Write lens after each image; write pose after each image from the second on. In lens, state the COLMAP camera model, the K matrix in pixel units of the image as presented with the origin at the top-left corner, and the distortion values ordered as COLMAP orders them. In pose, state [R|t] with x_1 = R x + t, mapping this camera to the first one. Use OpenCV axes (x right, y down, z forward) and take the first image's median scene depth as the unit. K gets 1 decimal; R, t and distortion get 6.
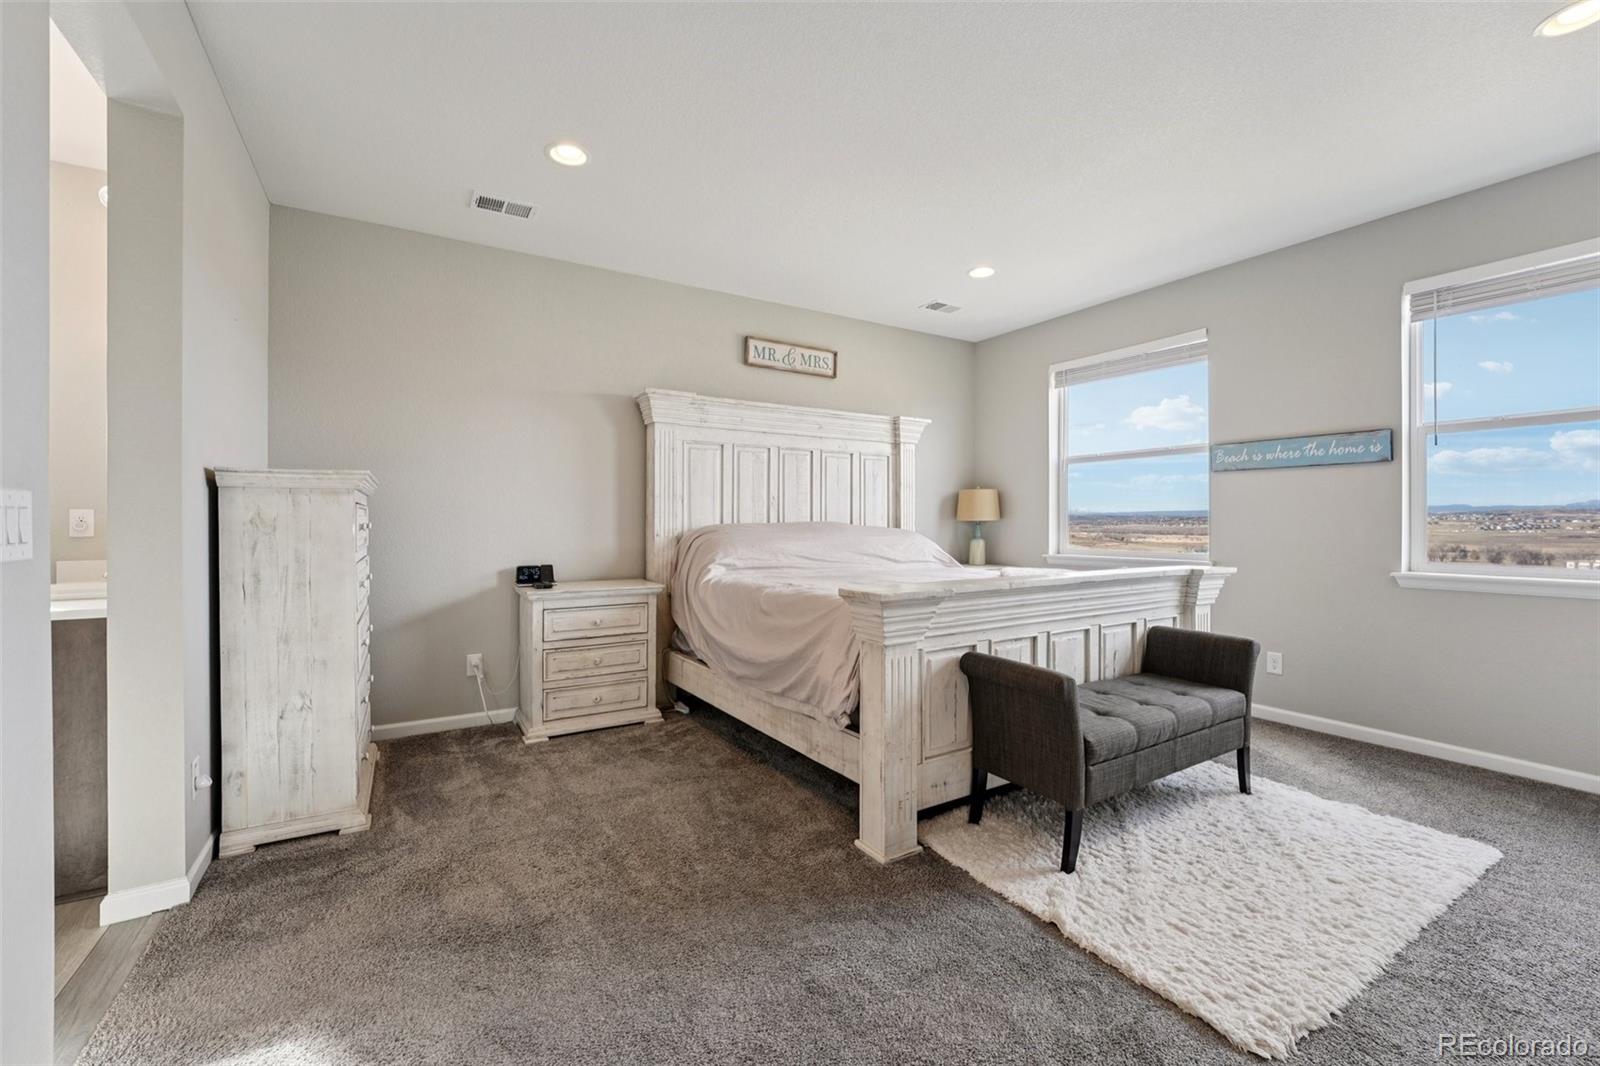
lens RADIAL K [[658.3, 0, 794.2], [0, 658.3, 525.3], [0, 0, 1]] dist [-0.011204, 0.003011]
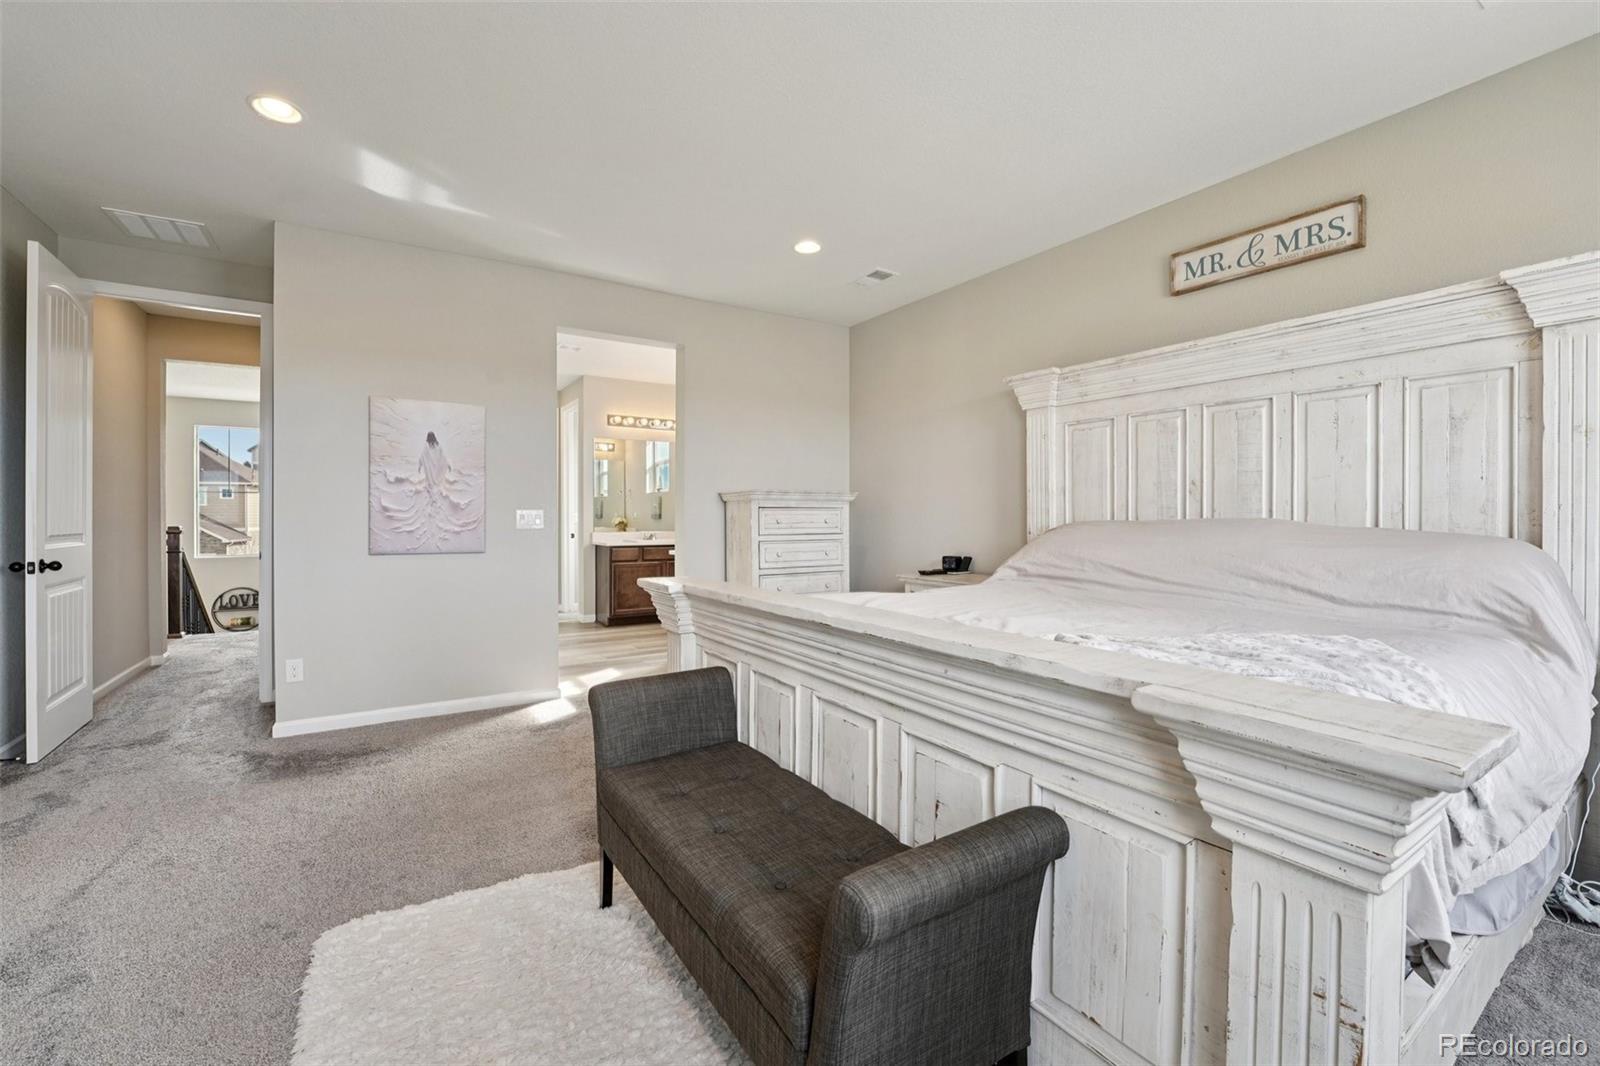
lens RADIAL K [[658.3, 0, 803.0], [0, 658.3, 520.6], [0, 0, 1]] dist [-0.011204, 0.003011]
pose [[0.040553, 0.005471, -0.999162, 0.615582], [-0.004896, 0.999974, 0.005277, -0.004616], [0.999165, 0.004677, 0.040579, 0.576610]]
